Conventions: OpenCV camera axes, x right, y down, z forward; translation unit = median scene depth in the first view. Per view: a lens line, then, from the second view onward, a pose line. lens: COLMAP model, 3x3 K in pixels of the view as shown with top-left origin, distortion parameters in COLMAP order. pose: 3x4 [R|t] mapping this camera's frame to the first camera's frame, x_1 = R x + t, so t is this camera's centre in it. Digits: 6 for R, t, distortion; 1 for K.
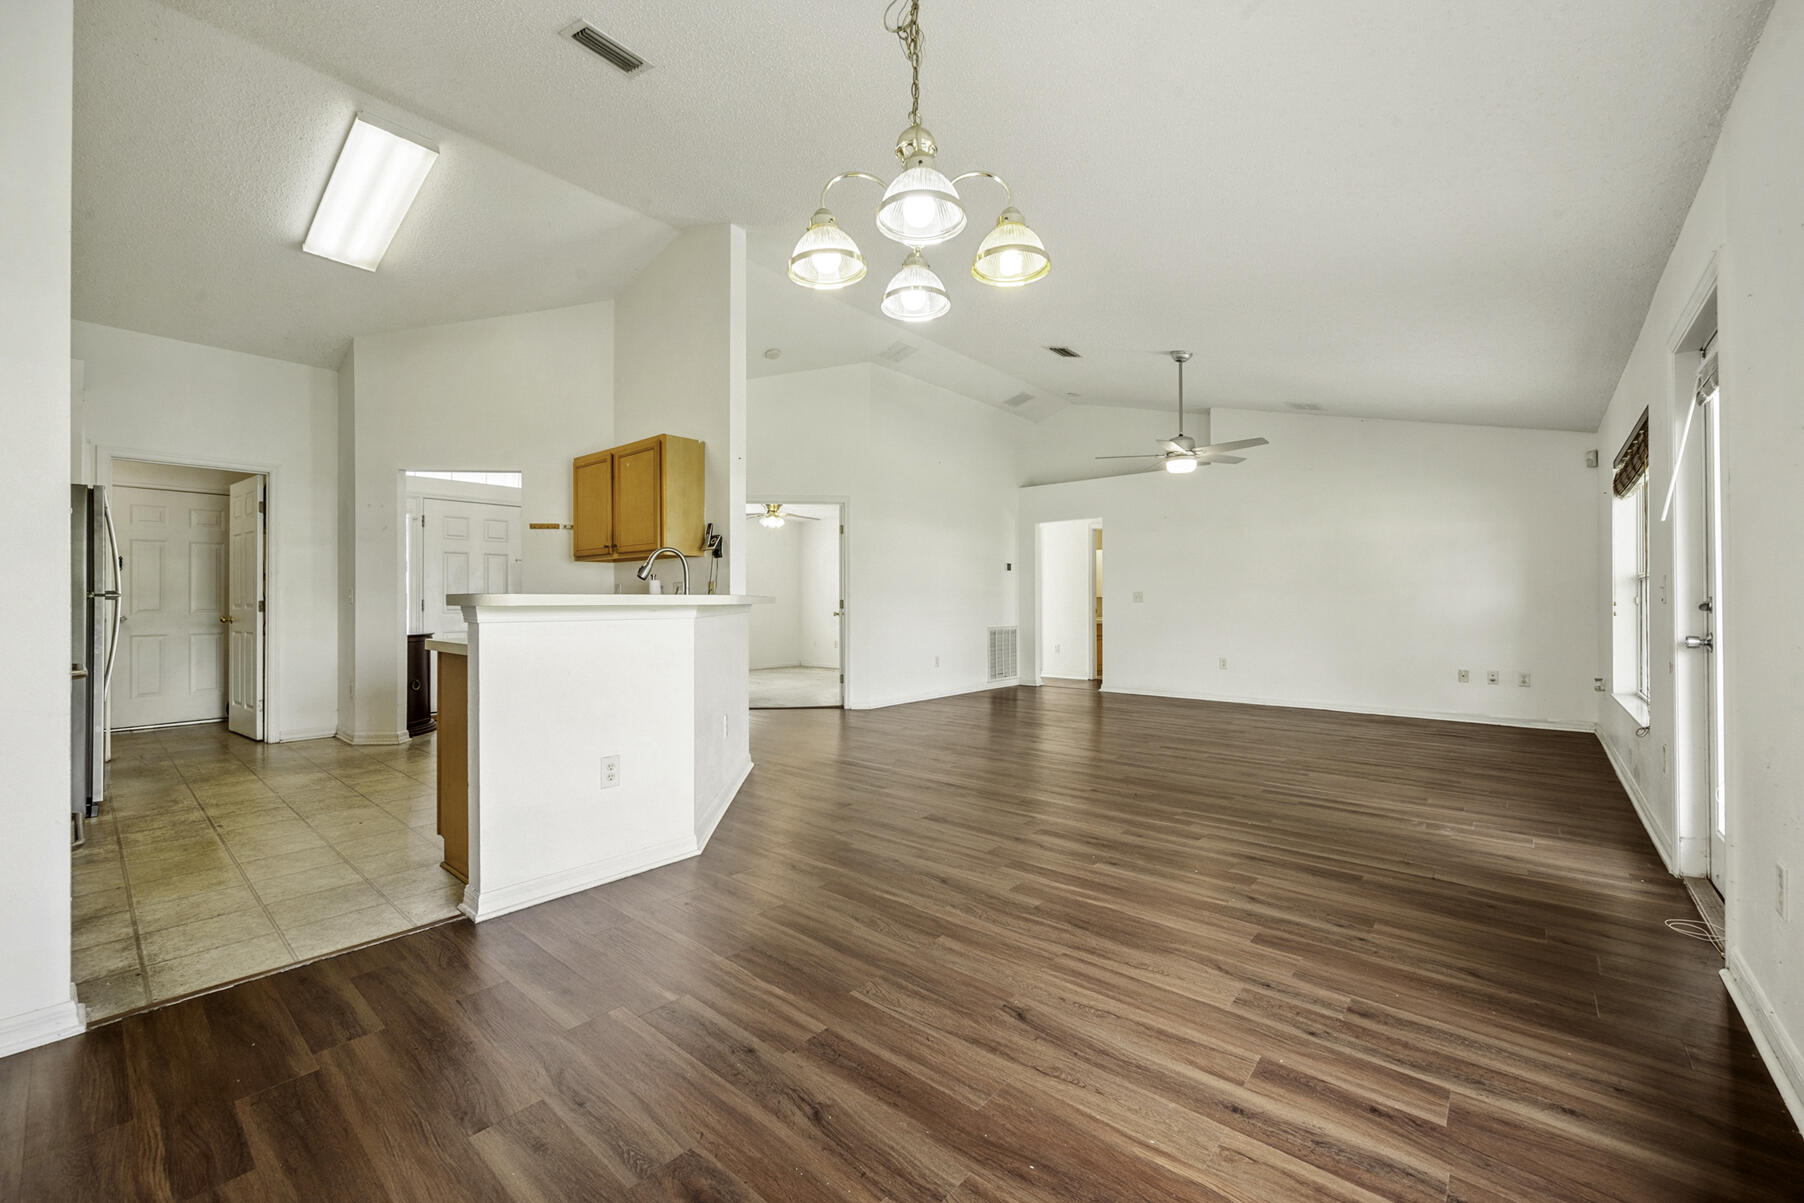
lens RADIAL K [[759.6, 0, 905.4], [0, 759.6, 605.5], [0, 0, 1]] dist [0.002904, 0.000135]
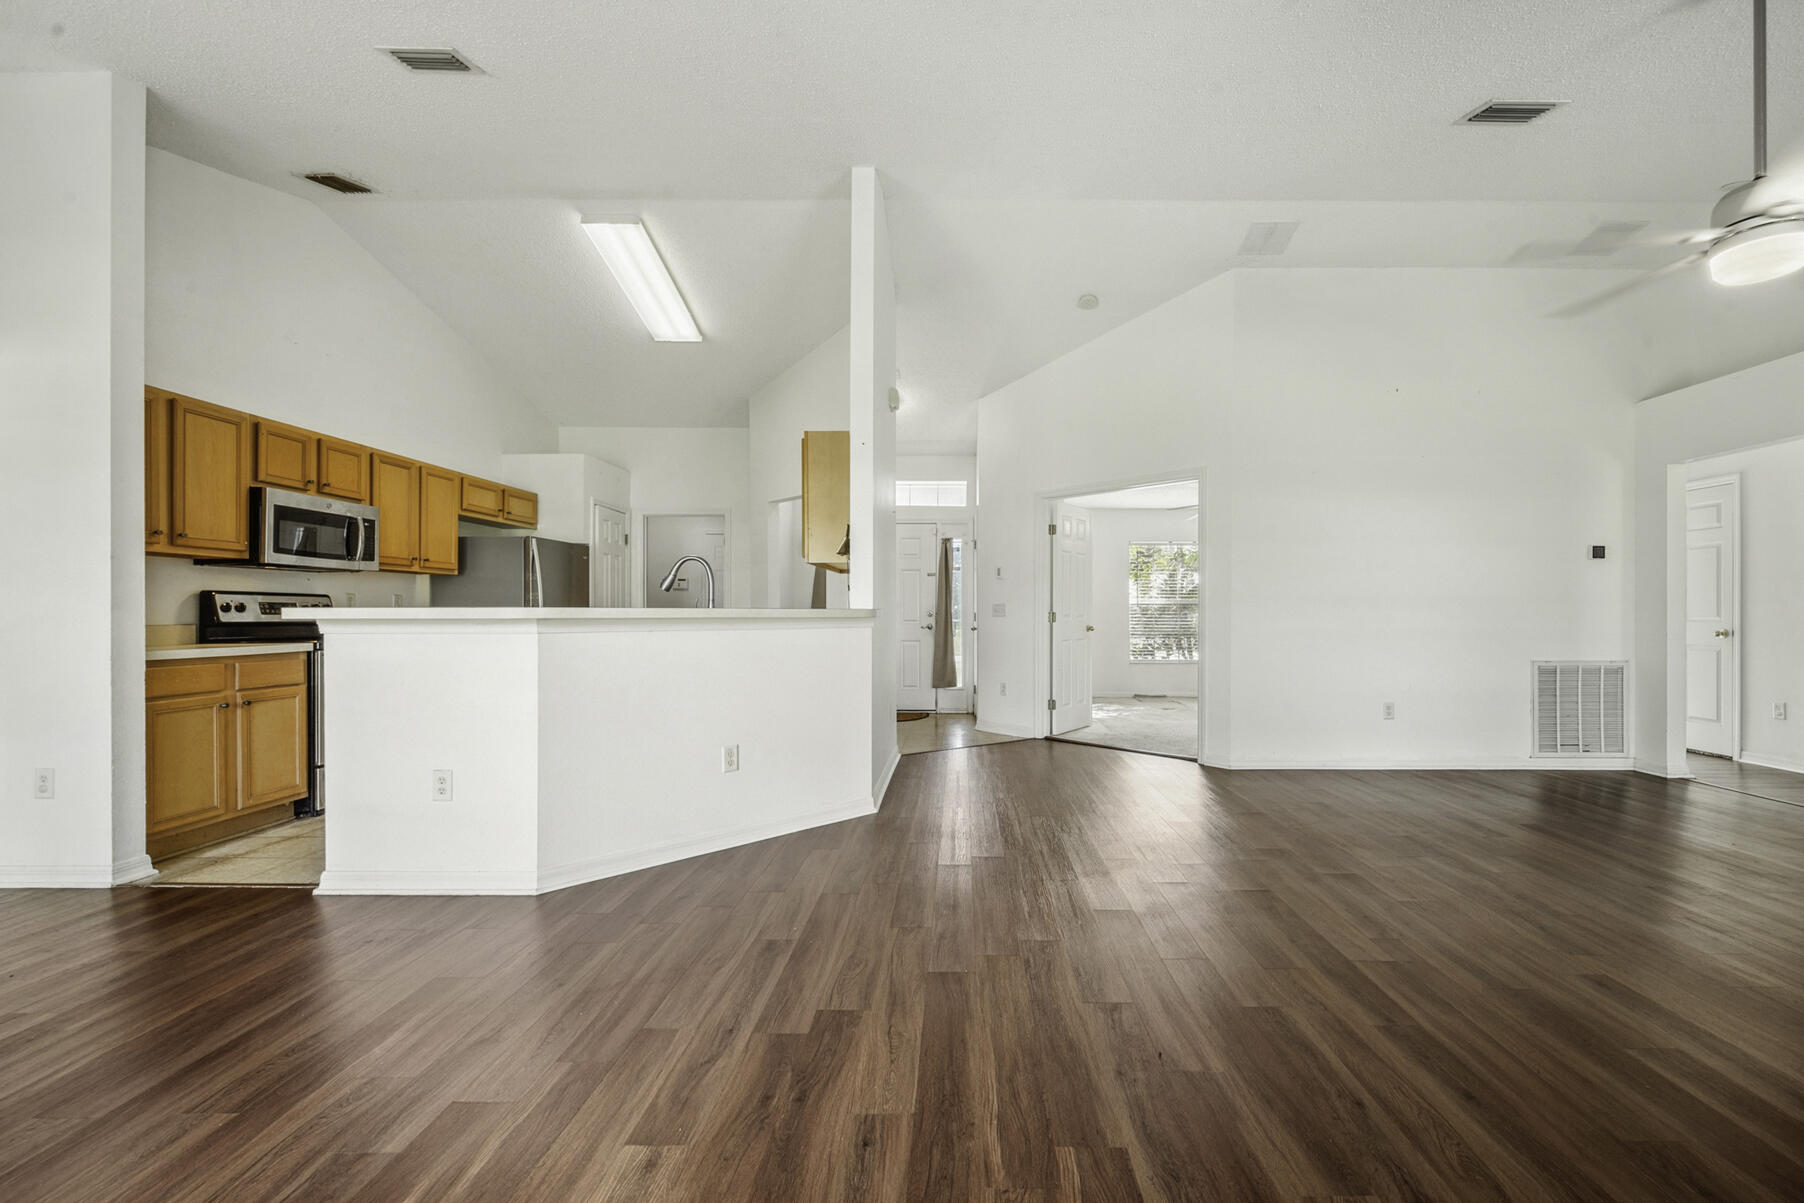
lens RADIAL K [[759.6, 0, 905.4], [0, 759.6, 605.5], [0, 0, 1]] dist [0.002904, 0.000135]
pose [[0.625365, -0.004097, -0.780322, 0.608955], [-0.004712, 0.999948, -0.009026, -0.008536], [0.780318, 0.009321, 0.625313, 0.668509]]
